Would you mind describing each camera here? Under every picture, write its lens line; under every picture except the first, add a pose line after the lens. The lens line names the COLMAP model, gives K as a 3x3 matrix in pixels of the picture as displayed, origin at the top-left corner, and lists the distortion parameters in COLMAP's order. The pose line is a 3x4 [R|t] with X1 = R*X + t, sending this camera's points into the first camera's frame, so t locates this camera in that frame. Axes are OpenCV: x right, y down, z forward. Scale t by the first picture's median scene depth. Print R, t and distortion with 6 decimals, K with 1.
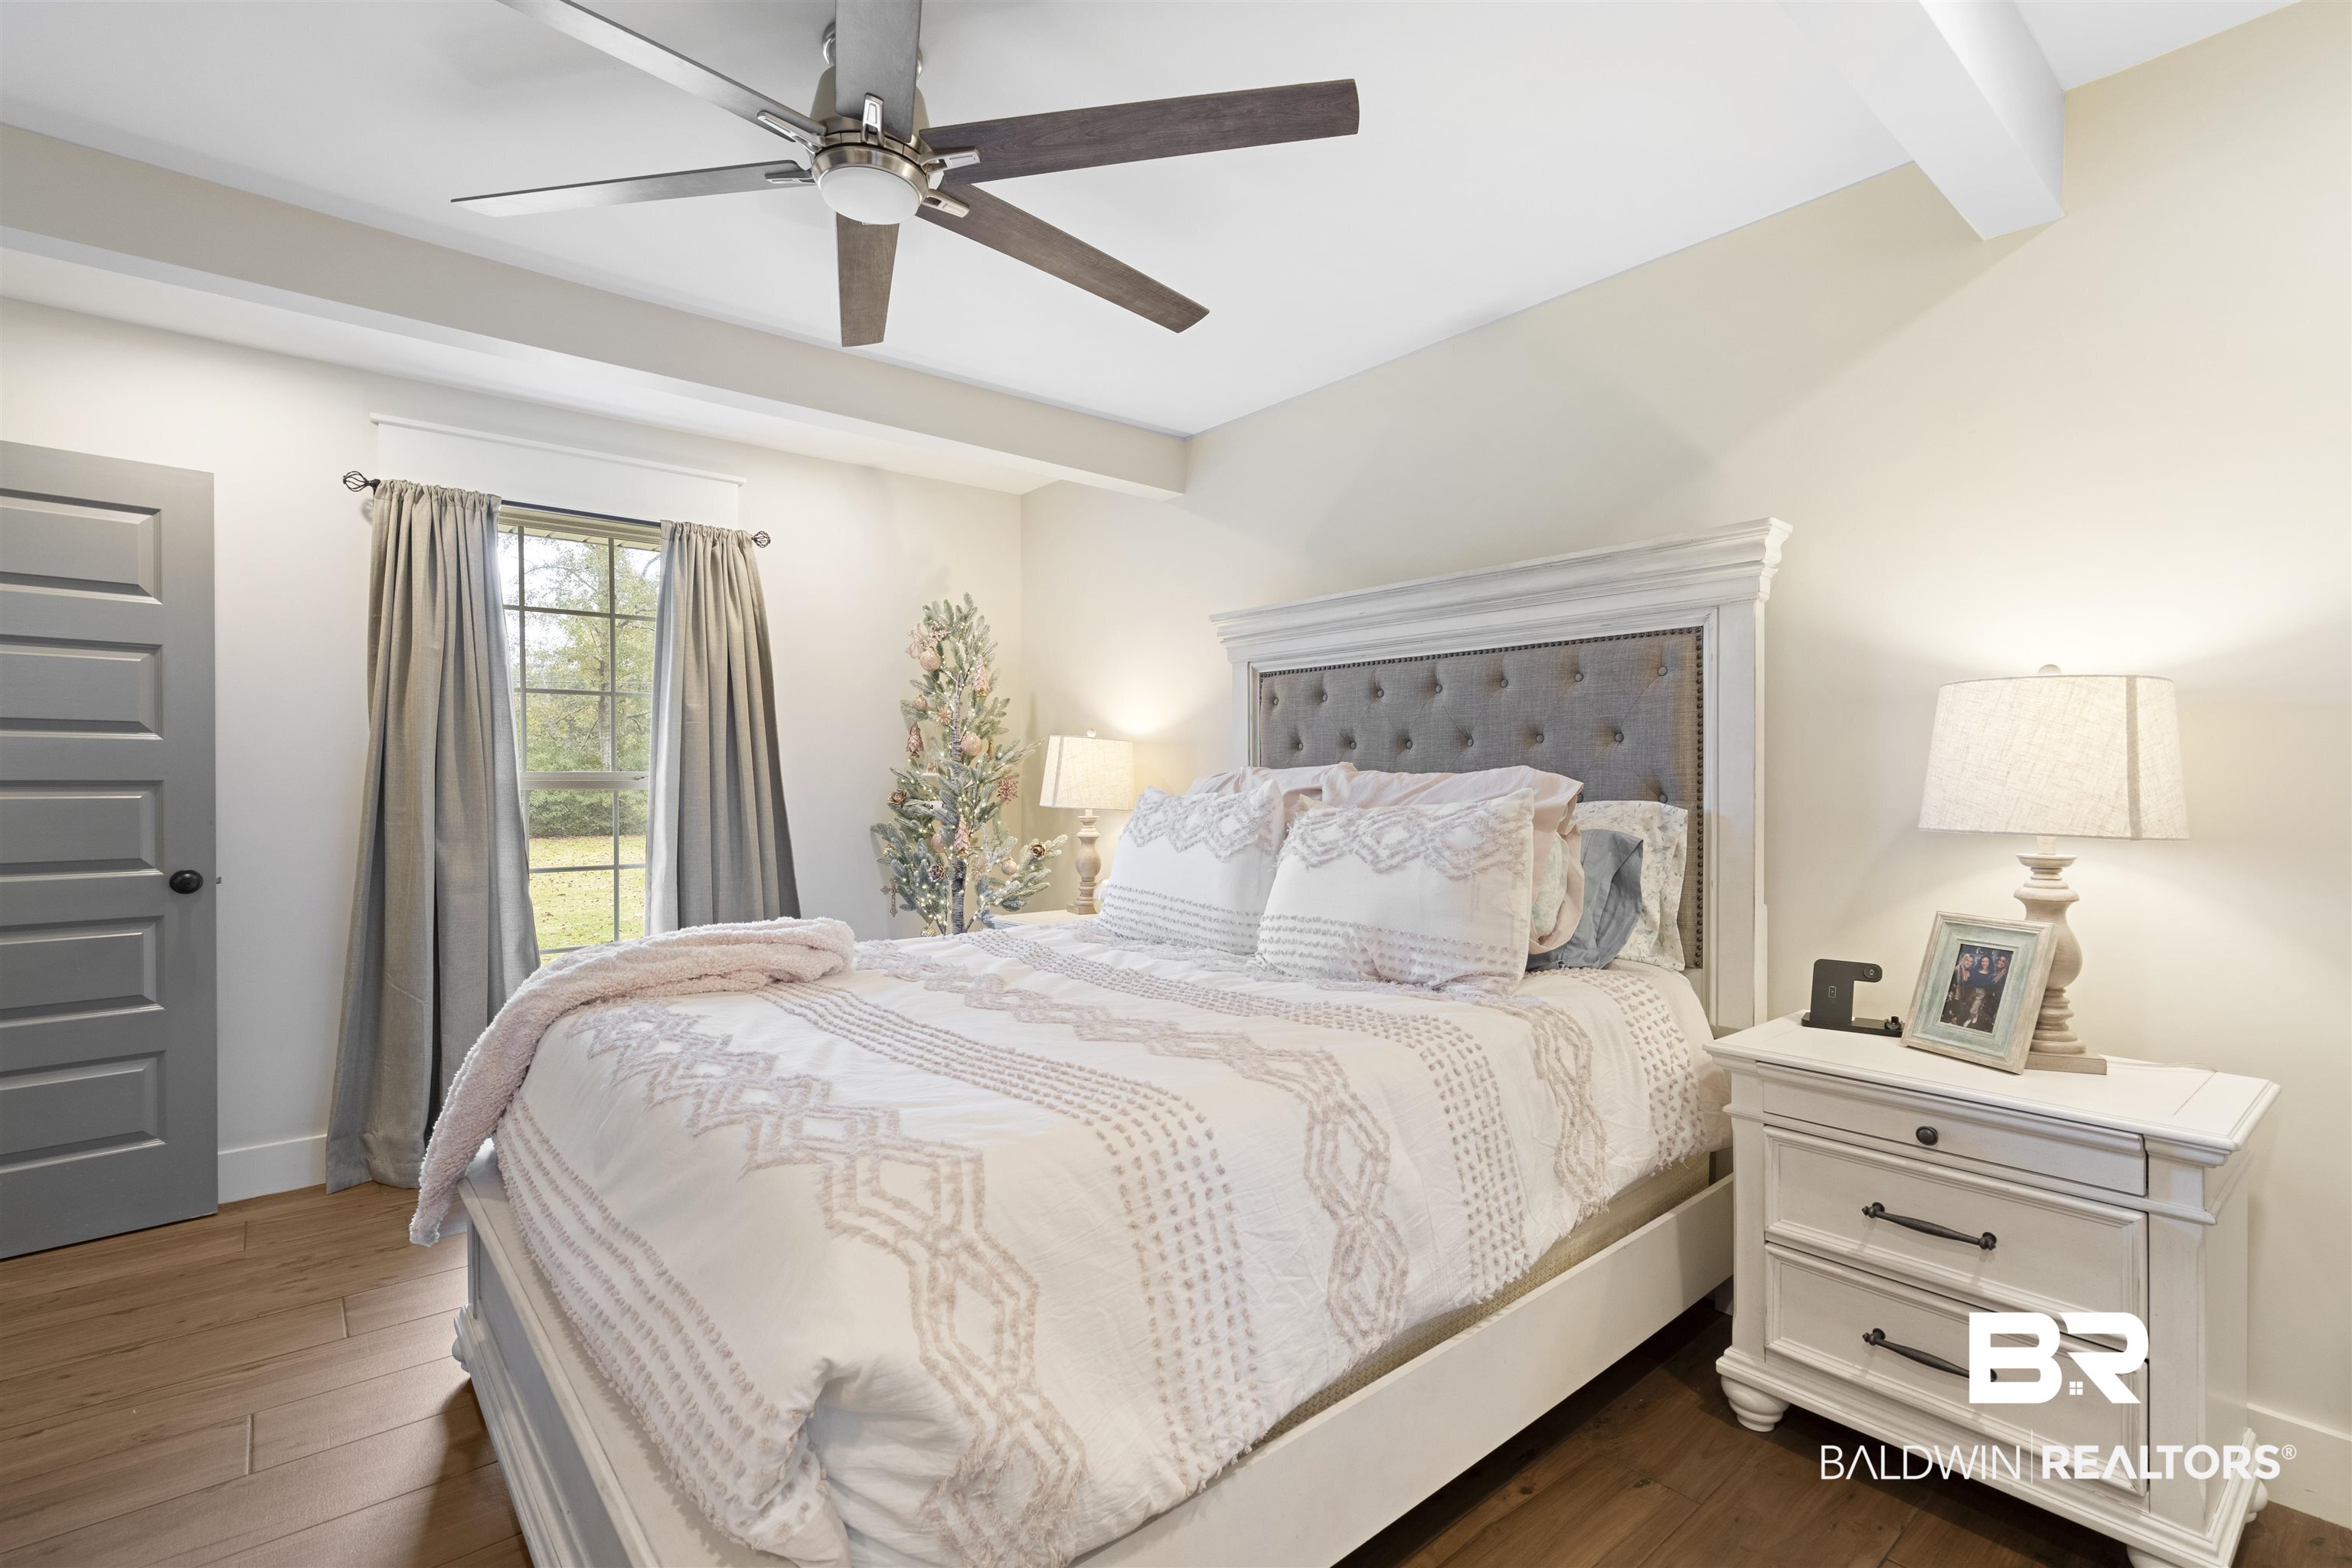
lens RADIAL K [[1062.3, 0, 1168.8], [0, 1062.3, 788.1], [0, 0, 1]] dist [-0.001303, -0.000061]
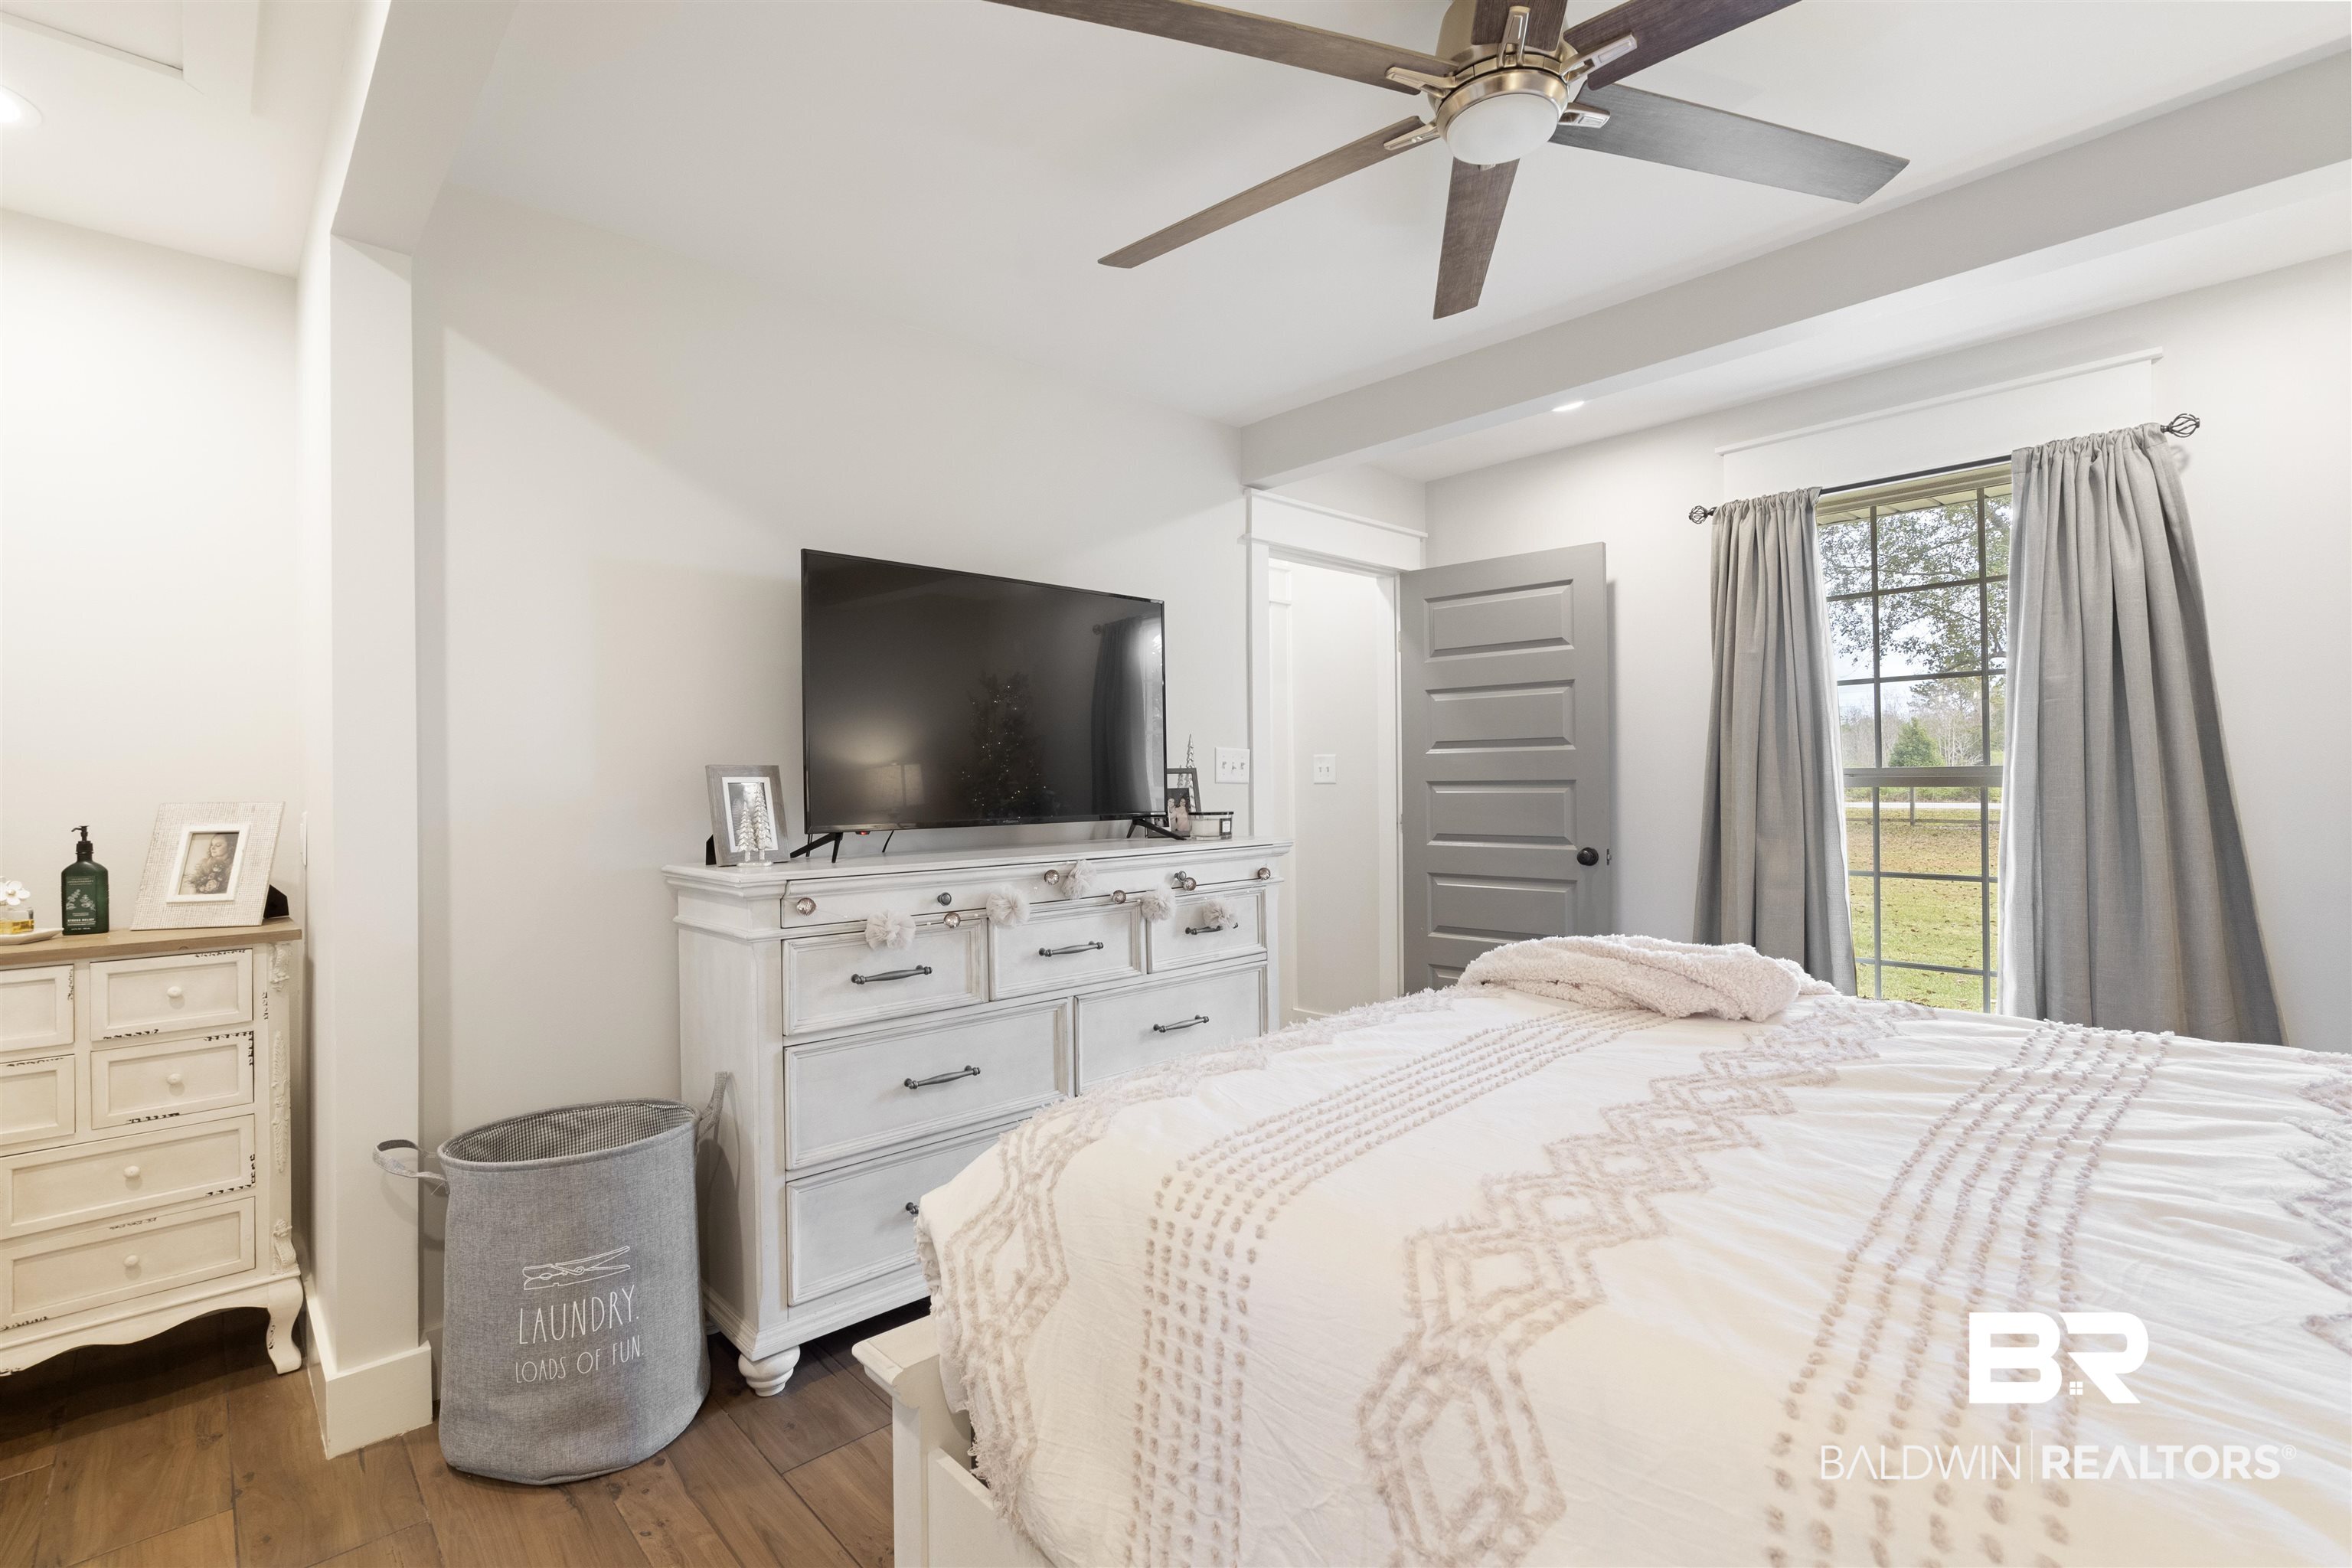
lens RADIAL K [[1062.3, 0, 1176.4], [0, 1062.3, 775.8], [0, 0, 1]] dist [-0.001303, -0.000061]
pose [[0.053398, -0.006435, -0.998553, 0.521547], [0.003537, 0.999974, -0.006255, -0.008020], [0.998567, -0.003198, 0.053420, 0.594853]]
